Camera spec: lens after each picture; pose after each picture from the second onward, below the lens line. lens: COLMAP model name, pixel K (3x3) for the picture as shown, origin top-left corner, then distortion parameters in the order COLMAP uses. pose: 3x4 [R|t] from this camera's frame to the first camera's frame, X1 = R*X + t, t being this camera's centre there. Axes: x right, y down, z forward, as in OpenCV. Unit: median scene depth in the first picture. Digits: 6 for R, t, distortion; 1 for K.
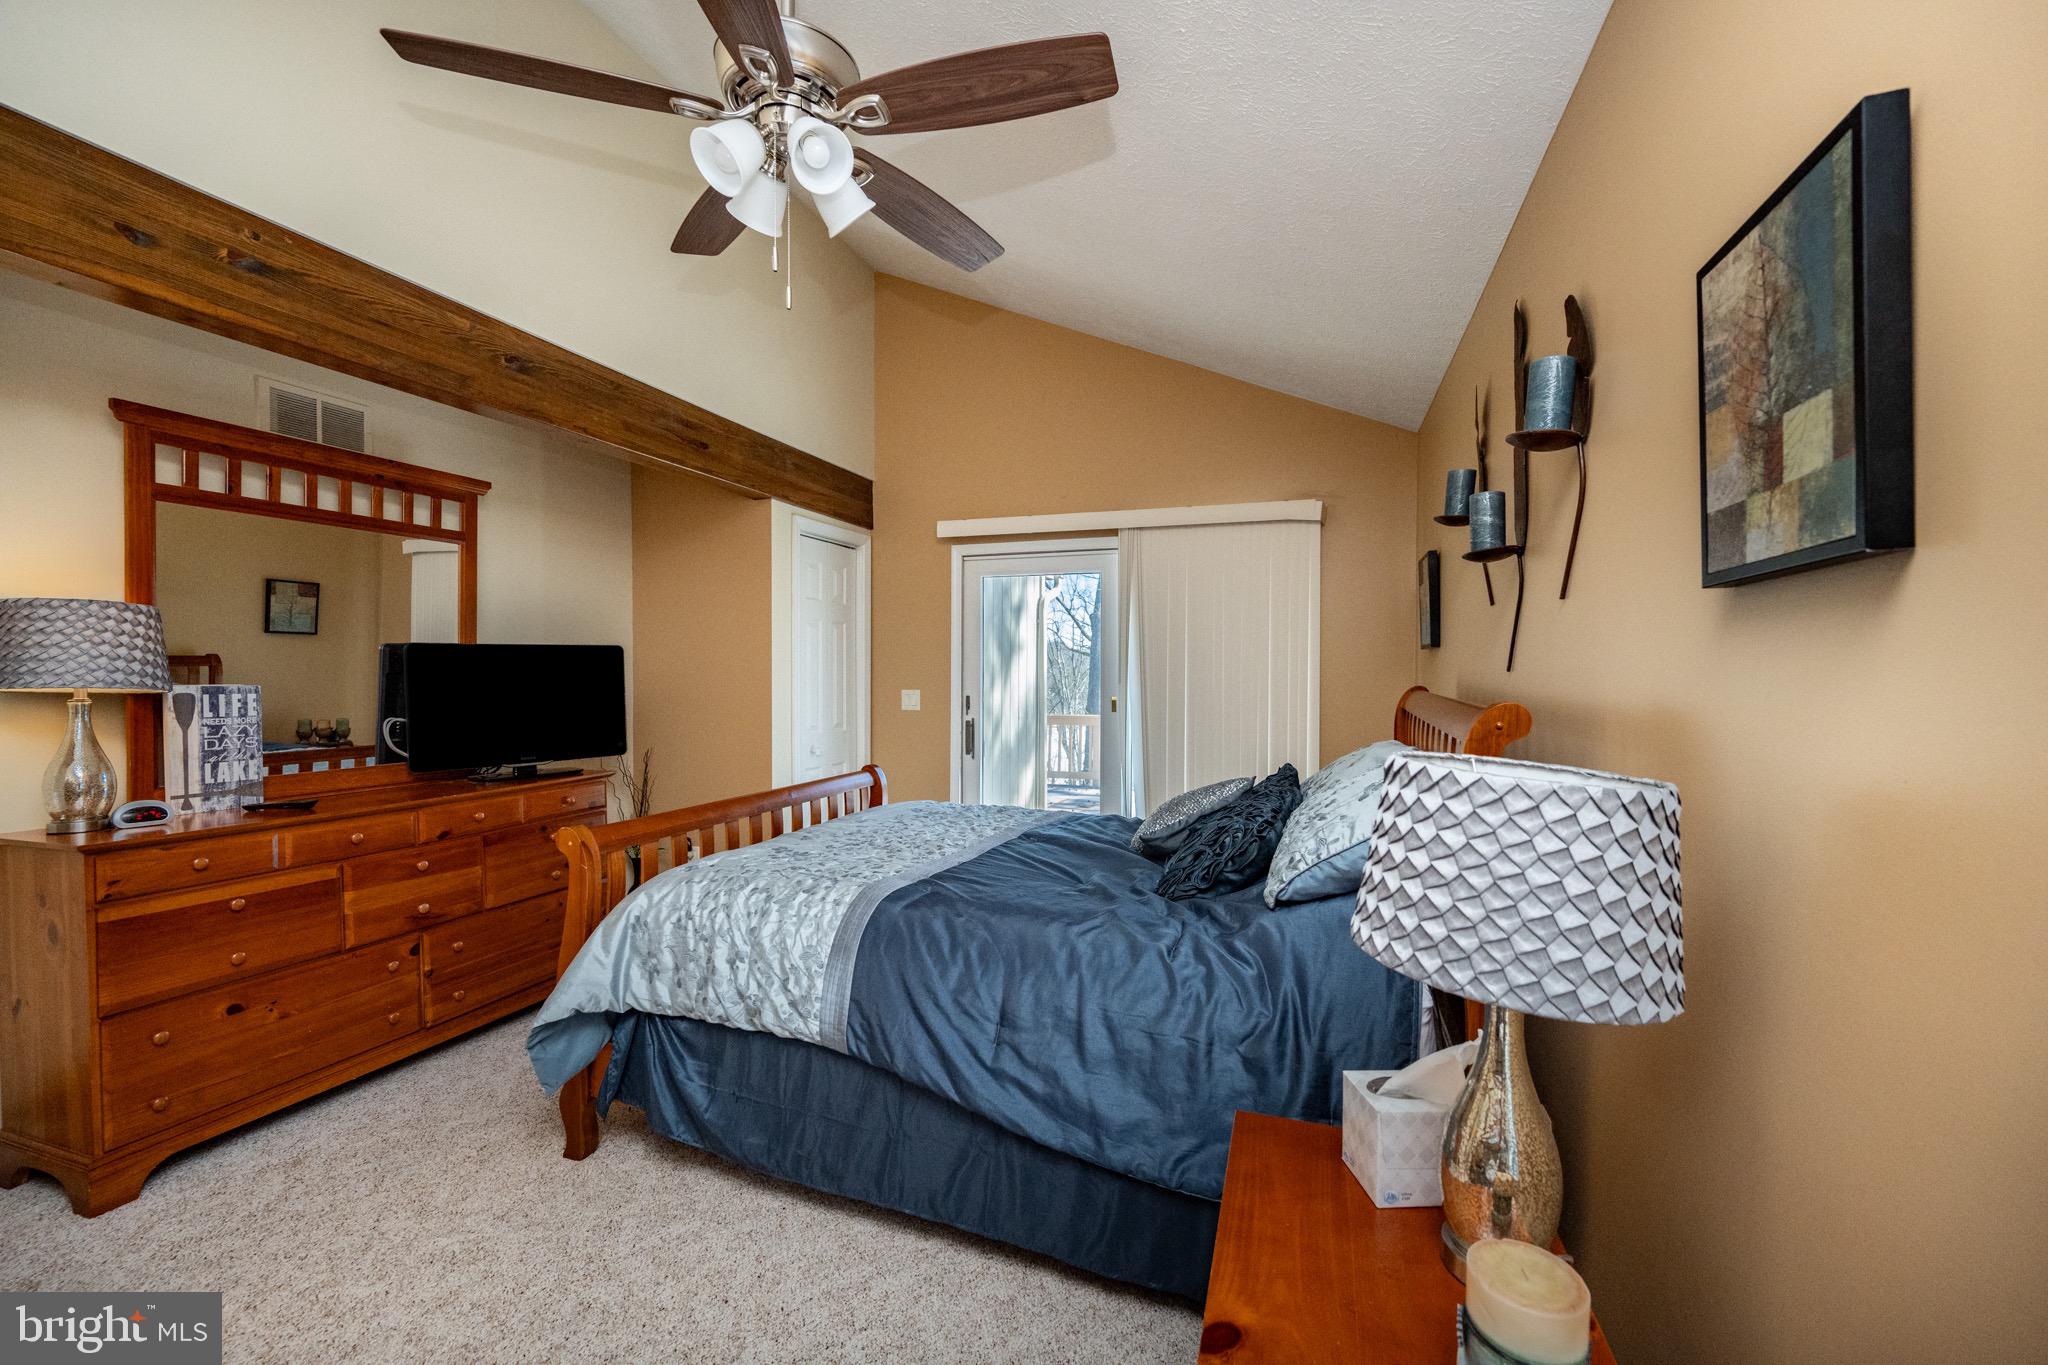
lens RADIAL K [[859.1, 0, 1014.6], [0, 859.1, 692.5], [0, 0, 1]] dist [-0.002728, 0.000417]
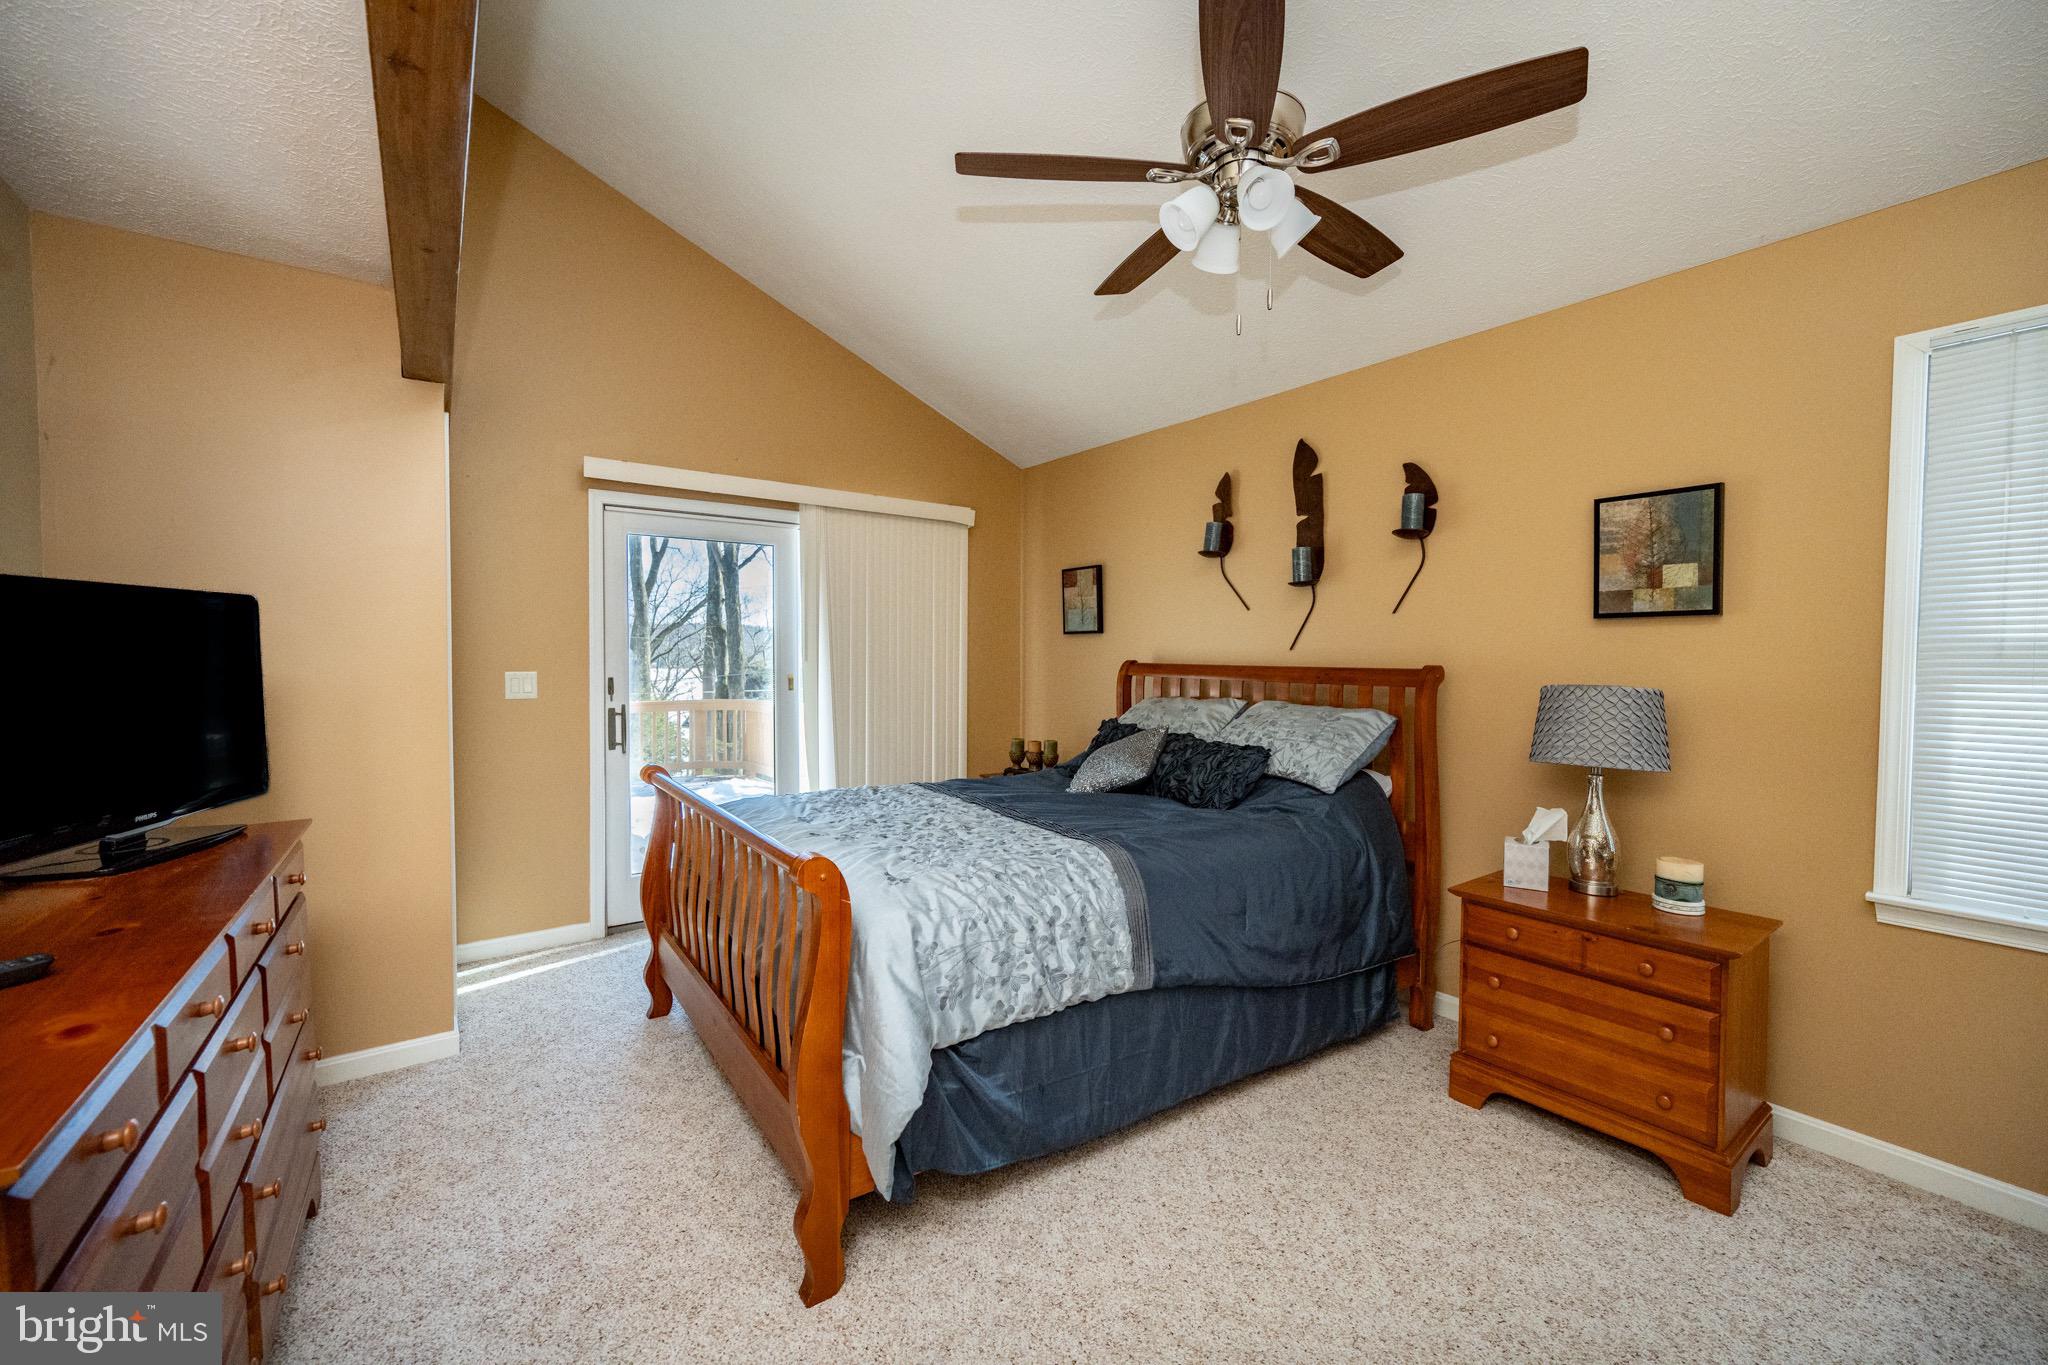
lens RADIAL K [[859.1, 0, 1014.6], [0, 859.1, 692.5], [0, 0, 1]] dist [-0.002728, 0.000417]
pose [[0.533859, -0.032966, 0.844931, -1.157333], [0.015709, 0.999454, 0.029069, 0.001214], [-0.845428, -0.002246, 0.534085, 0.523312]]
